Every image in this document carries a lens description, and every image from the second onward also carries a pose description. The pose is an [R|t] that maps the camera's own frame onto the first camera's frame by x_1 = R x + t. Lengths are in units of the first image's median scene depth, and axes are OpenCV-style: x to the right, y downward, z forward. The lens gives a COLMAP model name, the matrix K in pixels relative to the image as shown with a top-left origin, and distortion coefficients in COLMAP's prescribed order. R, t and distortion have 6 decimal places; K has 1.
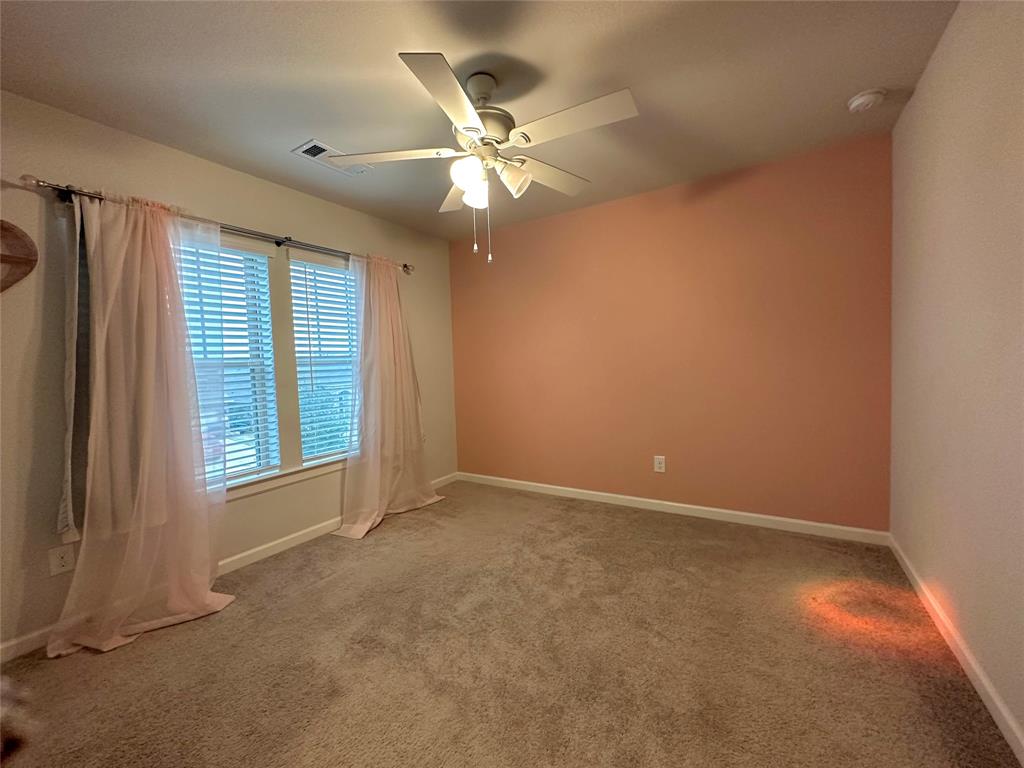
lens RADIAL K [[410.8, 0, 512.0], [0, 410.8, 384.0], [0, 0, 1]] dist [-0.001042, -0.000179]
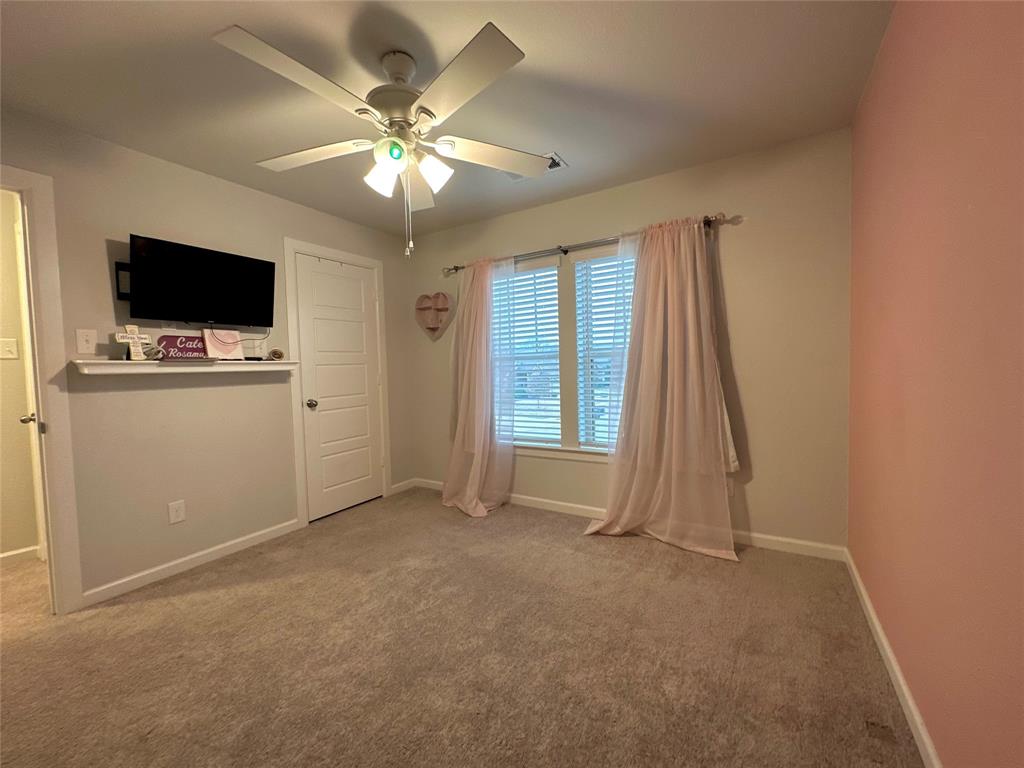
lens RADIAL K [[410.8, 0, 512.0], [0, 410.8, 384.0], [0, 0, 1]] dist [-0.001042, -0.000179]
pose [[0.011315, 0.076941, -0.996971, 0.636523], [-0.024743, 0.996752, 0.076643, -0.058727], [0.999630, 0.023801, 0.013182, 0.878488]]
